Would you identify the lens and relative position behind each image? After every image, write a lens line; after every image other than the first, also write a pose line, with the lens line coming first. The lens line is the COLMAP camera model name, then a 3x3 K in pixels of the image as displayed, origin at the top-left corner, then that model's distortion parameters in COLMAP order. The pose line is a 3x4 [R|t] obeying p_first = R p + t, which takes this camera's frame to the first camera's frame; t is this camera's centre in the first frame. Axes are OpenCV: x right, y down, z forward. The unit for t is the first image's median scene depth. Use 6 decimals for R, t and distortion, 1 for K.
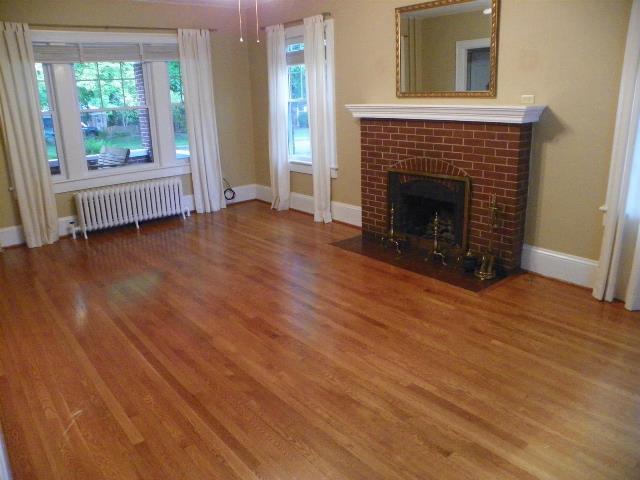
lens RADIAL K [[511.0, 0, 316.0], [0, 511.0, 238.0], [0, 0, 1]] dist [-0.037941, -0.003493]
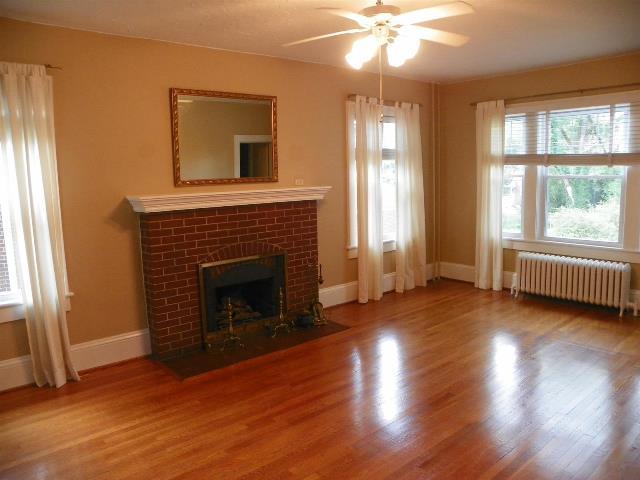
lens RADIAL K [[511.0, 0, 316.7], [0, 511.0, 243.2], [0, 0, 1]] dist [-0.037941, -0.003493]
pose [[-0.058109, -0.119346, 0.991151, -0.809850], [0.295073, 0.946416, 0.131258, -0.252201], [-0.953706, 0.300089, -0.019779, 0.906546]]
